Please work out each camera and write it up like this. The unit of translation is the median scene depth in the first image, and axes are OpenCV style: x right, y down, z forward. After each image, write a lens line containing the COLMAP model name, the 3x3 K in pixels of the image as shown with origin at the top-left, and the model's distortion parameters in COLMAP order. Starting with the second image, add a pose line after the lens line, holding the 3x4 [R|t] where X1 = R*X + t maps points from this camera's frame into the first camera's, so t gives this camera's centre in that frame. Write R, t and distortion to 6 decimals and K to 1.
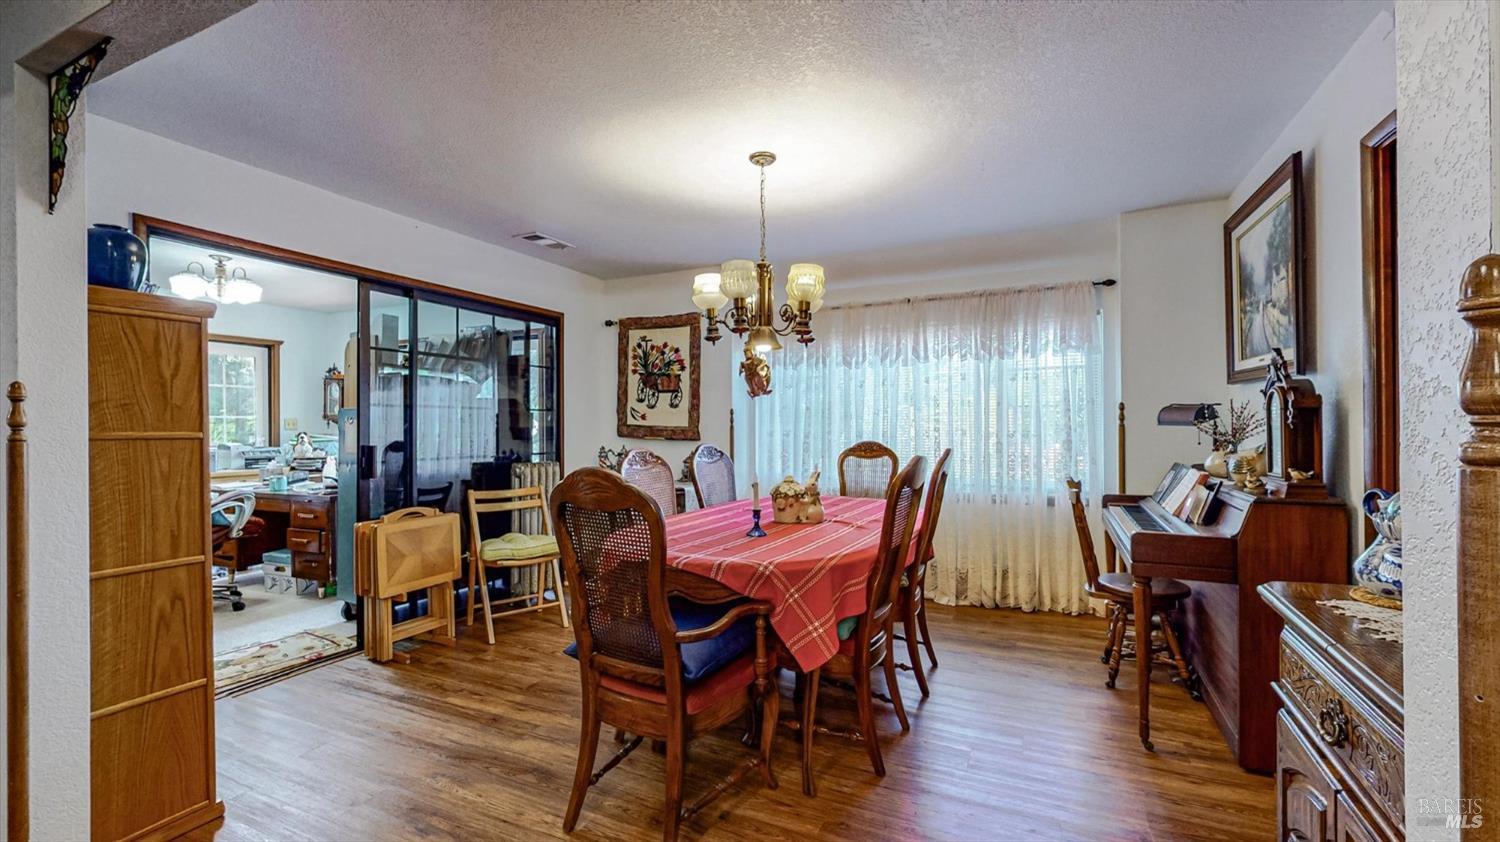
lens RADIAL K [[629.1, 0, 750.0], [0, 629.1, 421.0], [0, 0, 1]] dist [-0.000174, -0.000210]
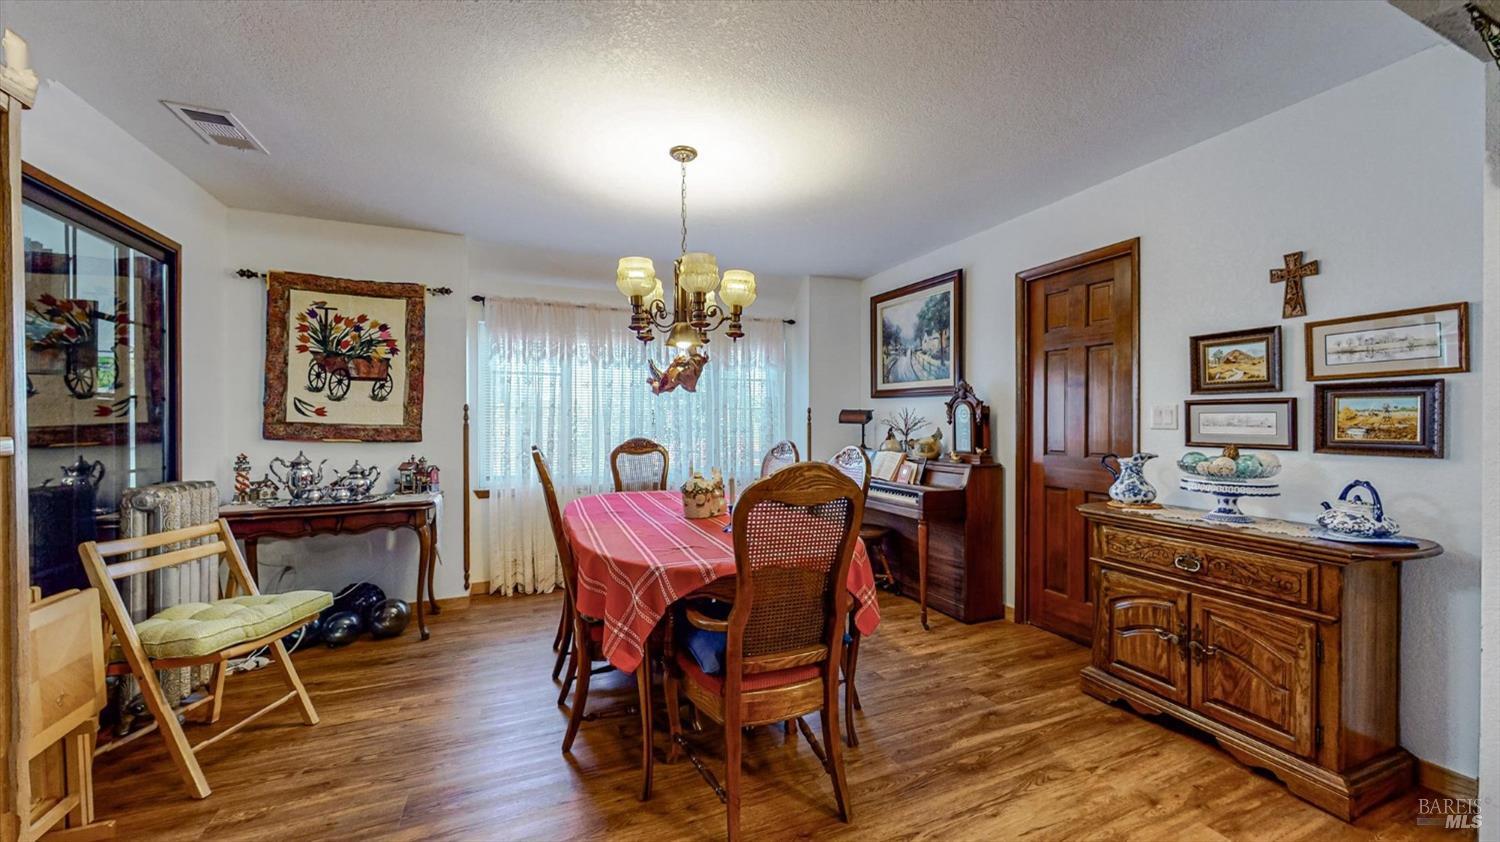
lens RADIAL K [[549.3, 0, 751.7], [0, 549.3, 423.9], [0, 0, 1]] dist [0.000544, 0.000069]
pose [[0.660516, 0.000763, 0.750812, -0.329535], [-0.005184, 0.999980, 0.003544, 0.003052], [-0.750794, -0.006234, 0.660506, 0.204519]]
